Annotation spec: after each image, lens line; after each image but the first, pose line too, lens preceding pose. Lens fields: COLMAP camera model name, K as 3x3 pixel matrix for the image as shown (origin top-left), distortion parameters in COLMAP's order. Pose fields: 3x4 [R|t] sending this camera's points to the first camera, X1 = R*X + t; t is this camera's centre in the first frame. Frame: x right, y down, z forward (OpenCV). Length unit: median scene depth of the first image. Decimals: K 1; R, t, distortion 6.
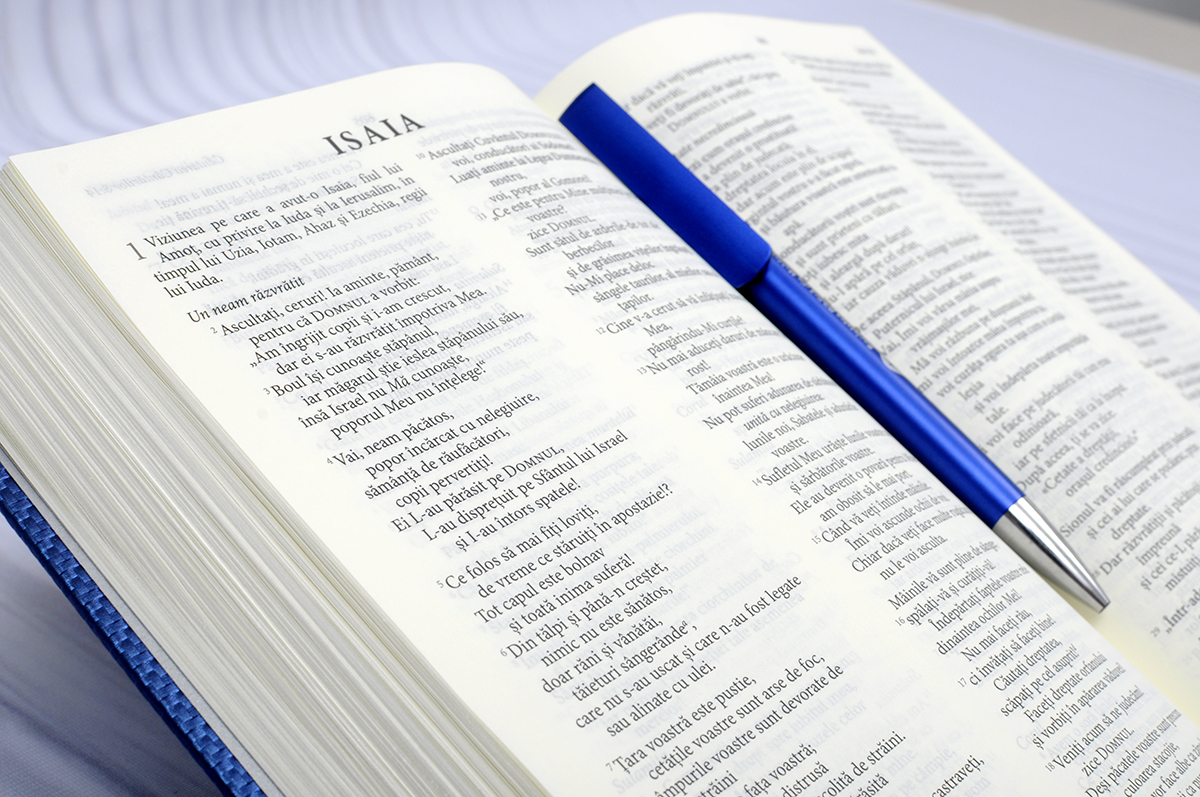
lens RADIAL K [[1869.7, 0, 600.0], [0, 1869.7, 398.5], [0, 0, 1]] dist [-0.228256, 0.129424]
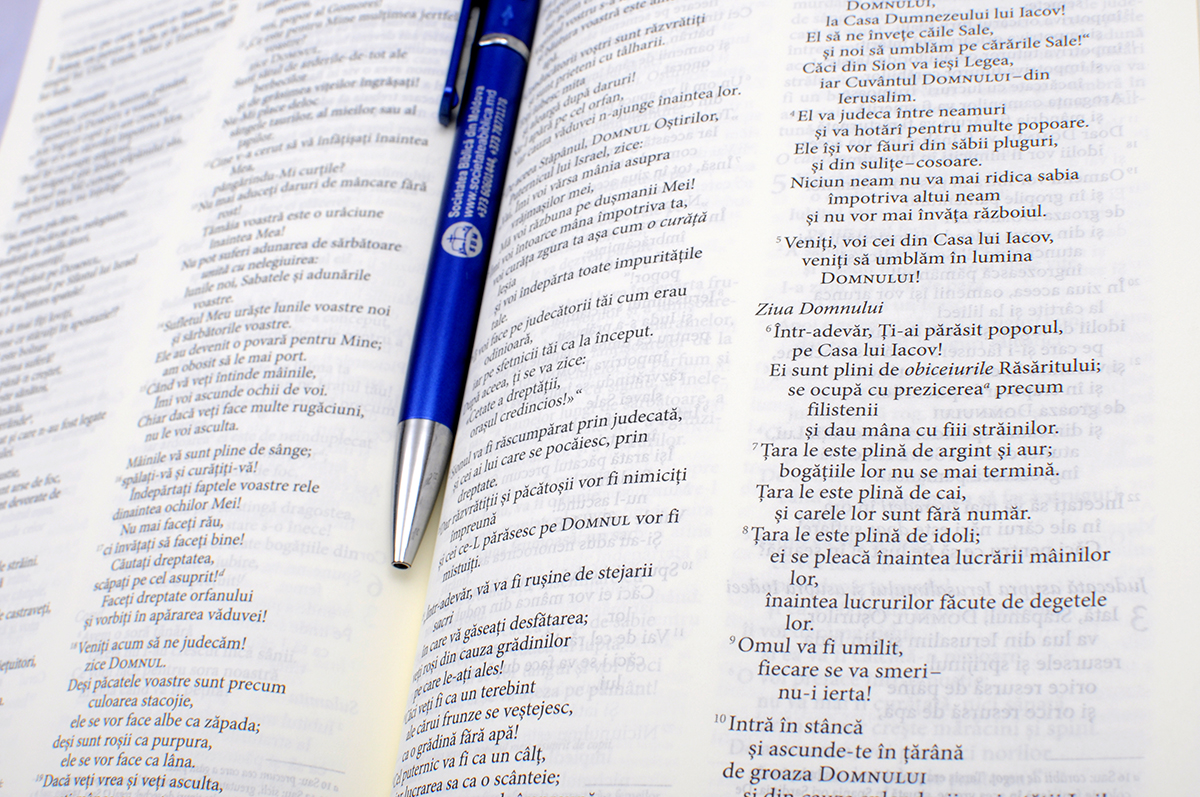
lens RADIAL K [[1869.7, 0, 600.0], [0, 1869.7, 398.5], [0, 0, 1]] dist [-0.228256, 0.129424]
pose [[0.293564, 0.310345, -0.904160, 1.238592], [-0.000412, 0.945875, 0.324530, -0.290094], [0.955939, -0.094898, 0.277803, 0.956800]]
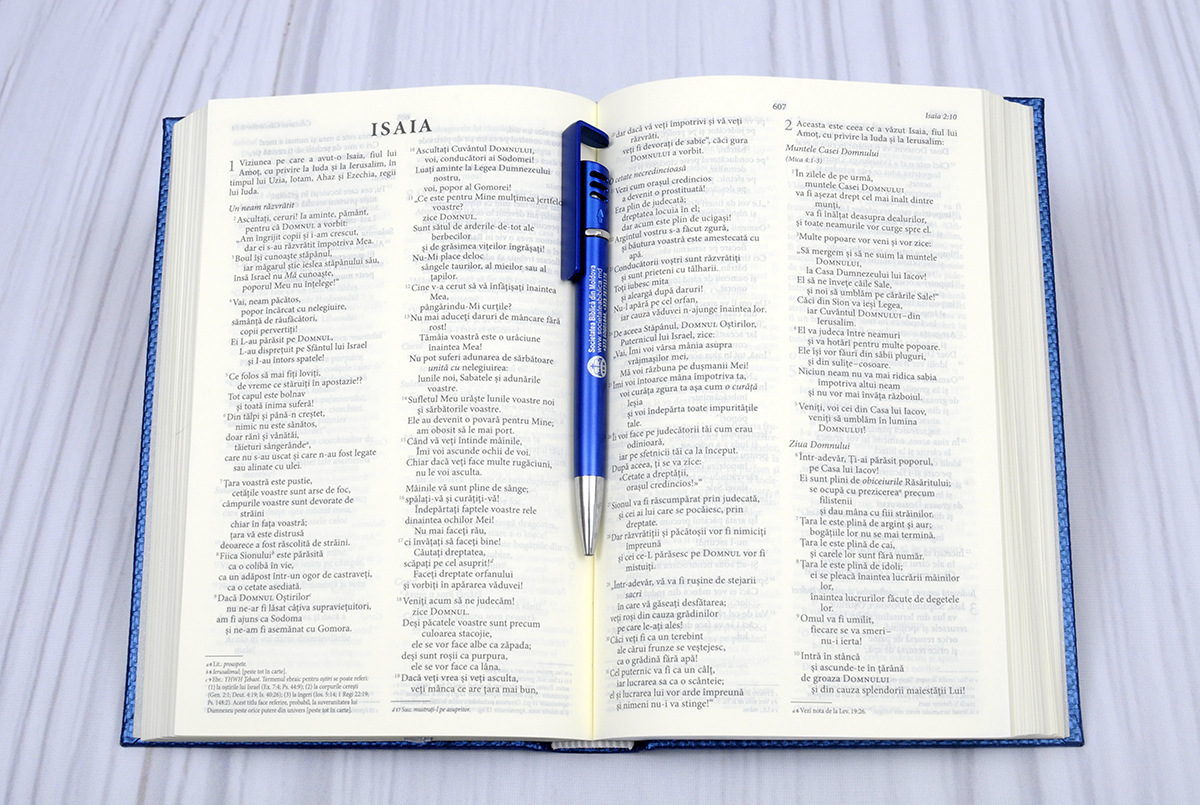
lens RADIAL K [[1896.3, 0, 600.0], [0, 1896.3, 402.5], [0, 0, 1]] dist [-0.182719, 0.057476]
pose [[0.583277, 0.533082, -0.612871, 1.466771], [-0.192028, 0.823622, 0.533641, -1.084055], [0.789249, -0.193572, 0.582766, -0.007433]]
